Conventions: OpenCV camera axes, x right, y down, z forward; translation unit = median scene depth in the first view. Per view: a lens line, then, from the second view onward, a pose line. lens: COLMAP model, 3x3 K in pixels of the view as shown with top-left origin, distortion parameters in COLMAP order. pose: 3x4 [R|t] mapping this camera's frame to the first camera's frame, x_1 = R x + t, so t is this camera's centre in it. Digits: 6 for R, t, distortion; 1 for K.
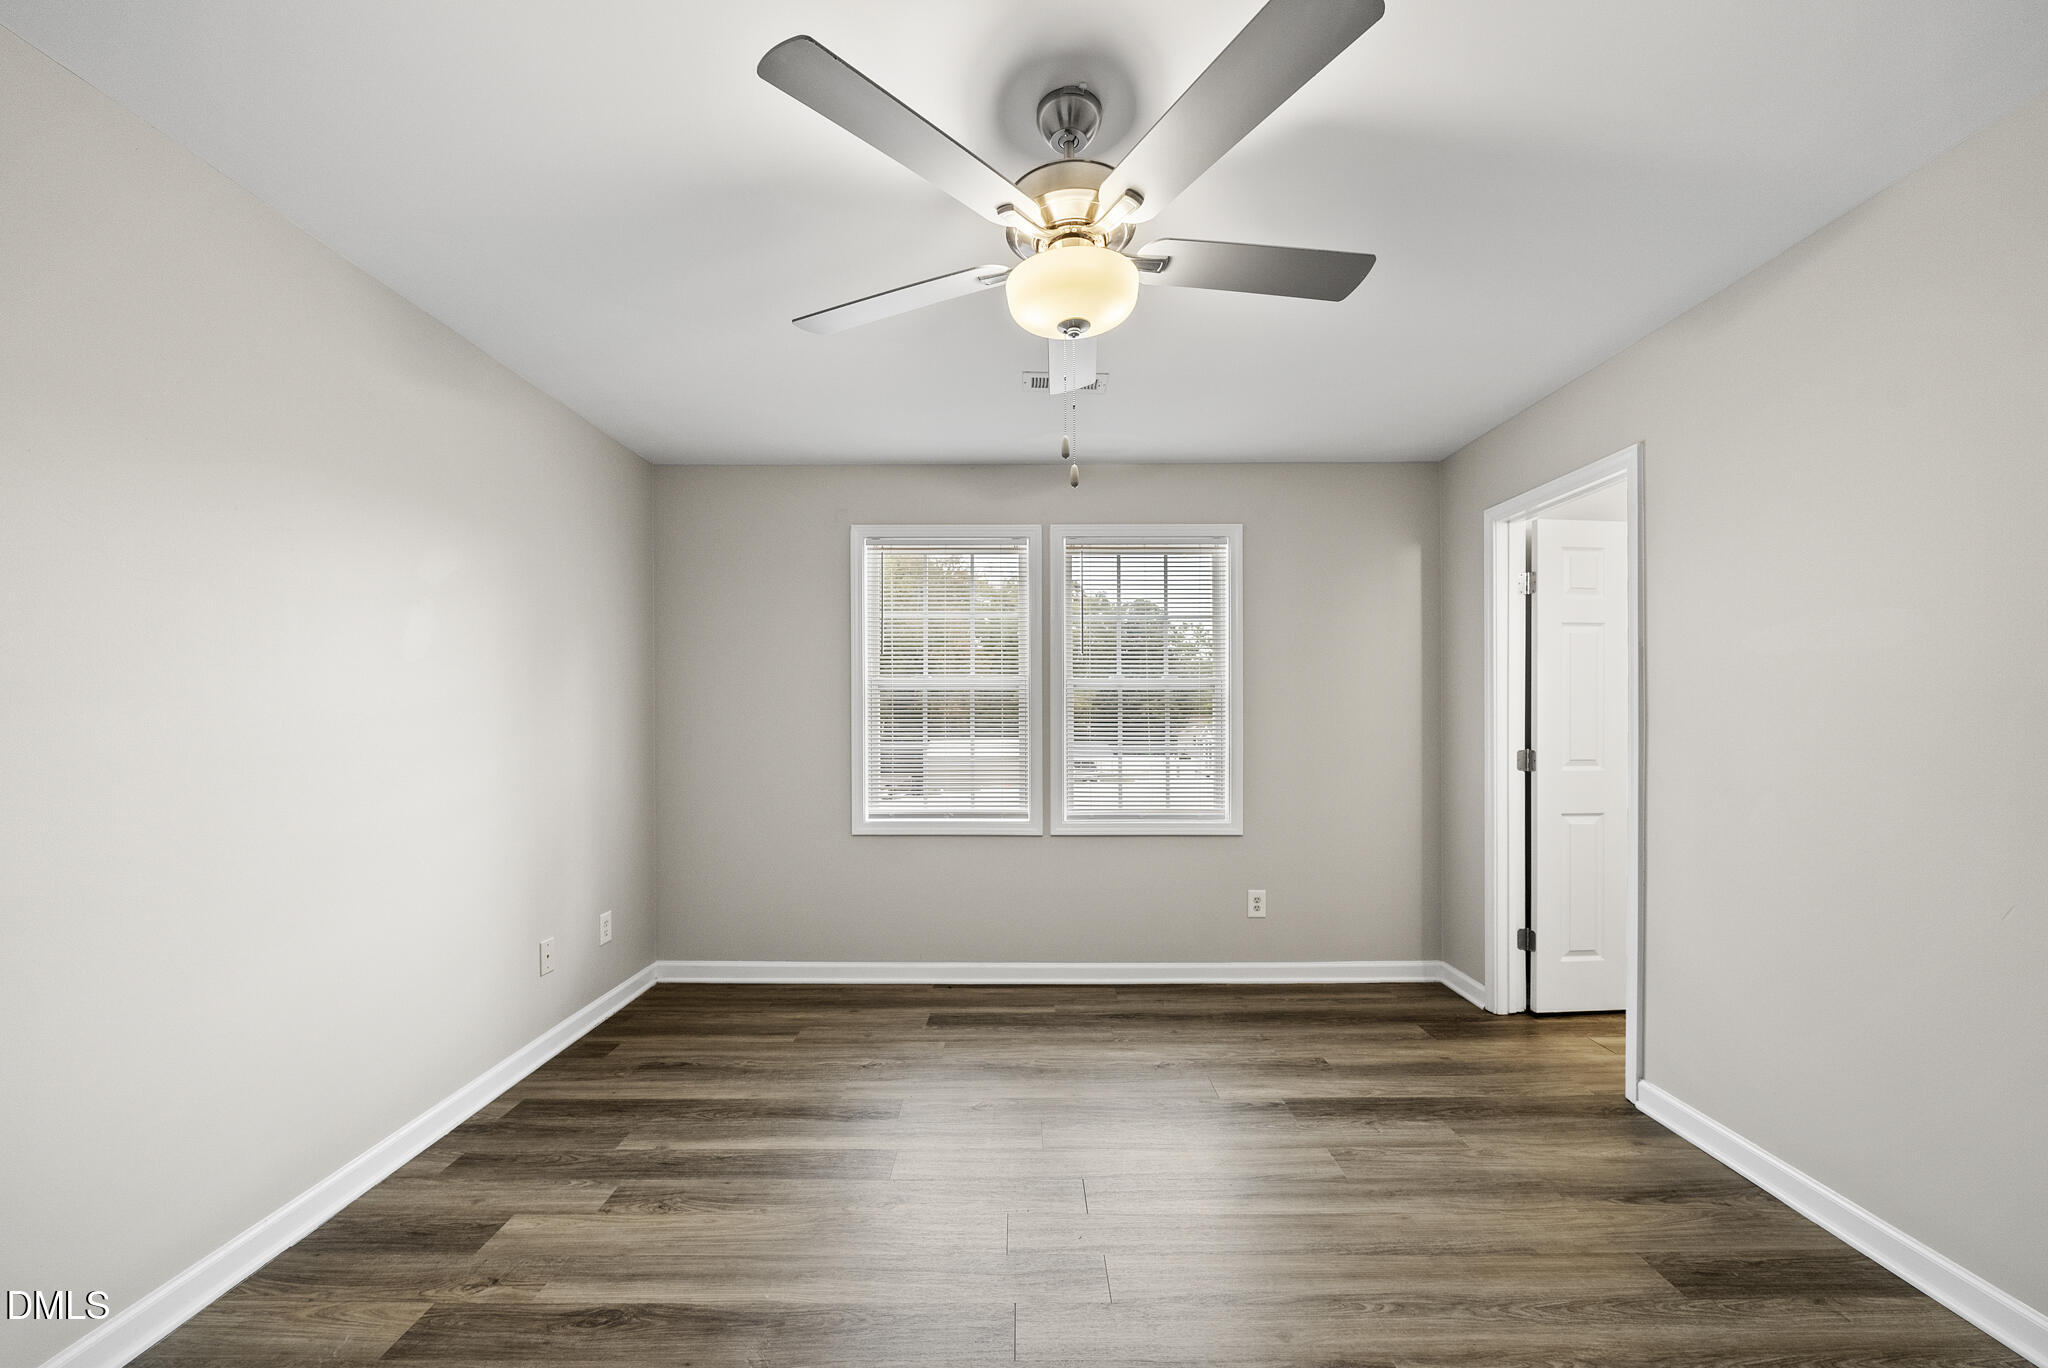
lens RADIAL K [[772.4, 0, 996.4], [0, 772.4, 717.2], [0, 0, 1]] dist [-0.003543, -0.000555]
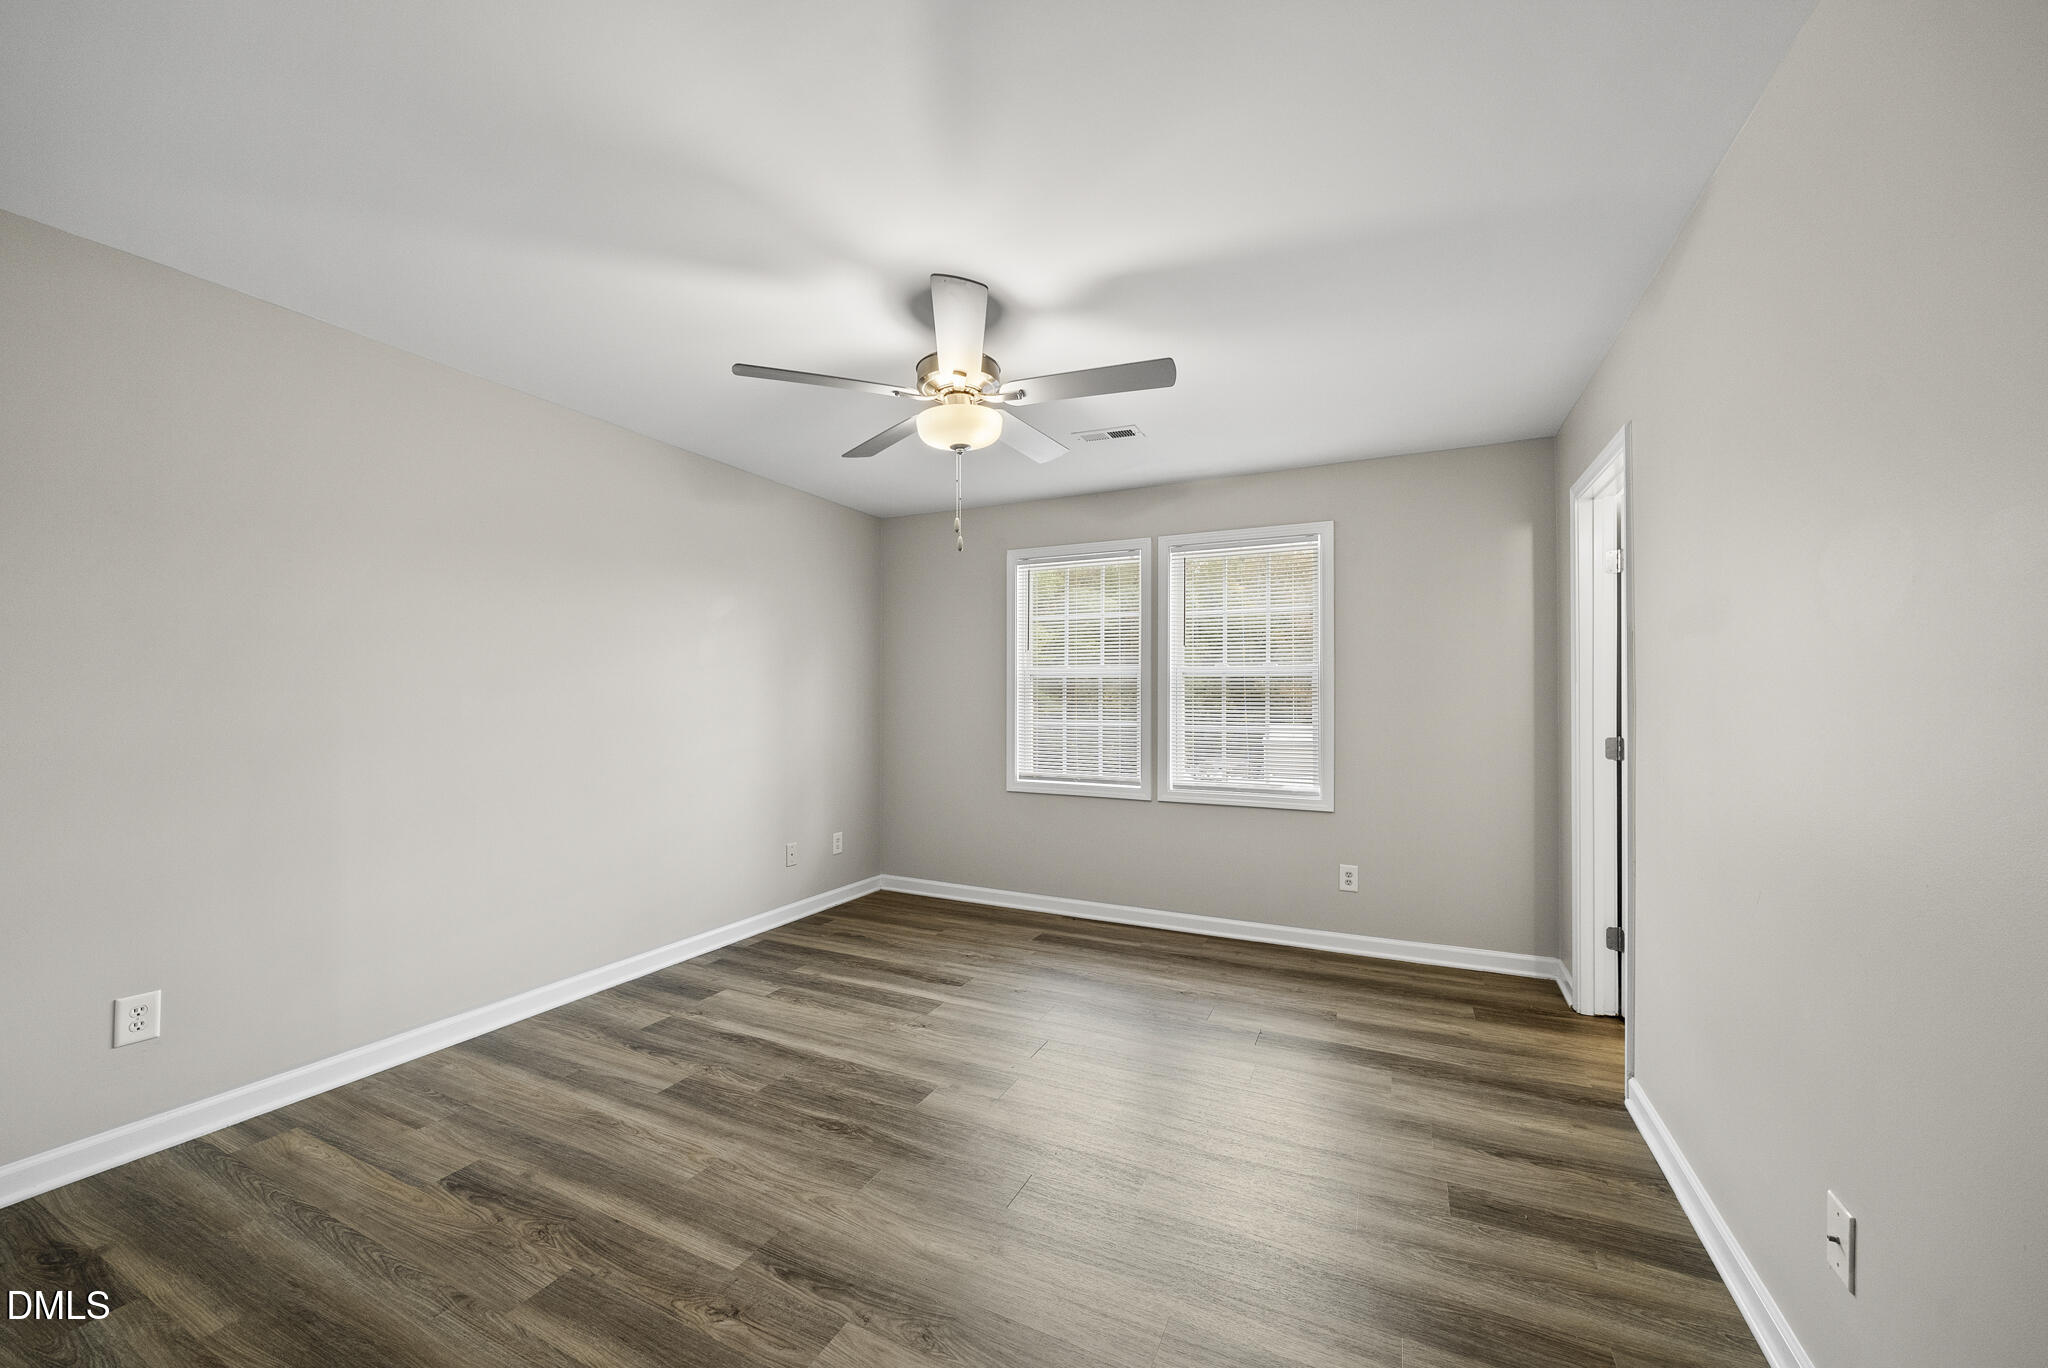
lens RADIAL K [[772.4, 0, 1021.6], [0, 772.4, 684.4], [0, 0, 1]] dist [-0.003543, -0.000555]
pose [[0.899510, -0.004576, -0.436876, 0.448438], [-0.004978, 0.999773, -0.020722, 0.001372], [0.436872, 0.020815, 0.899283, -0.168576]]
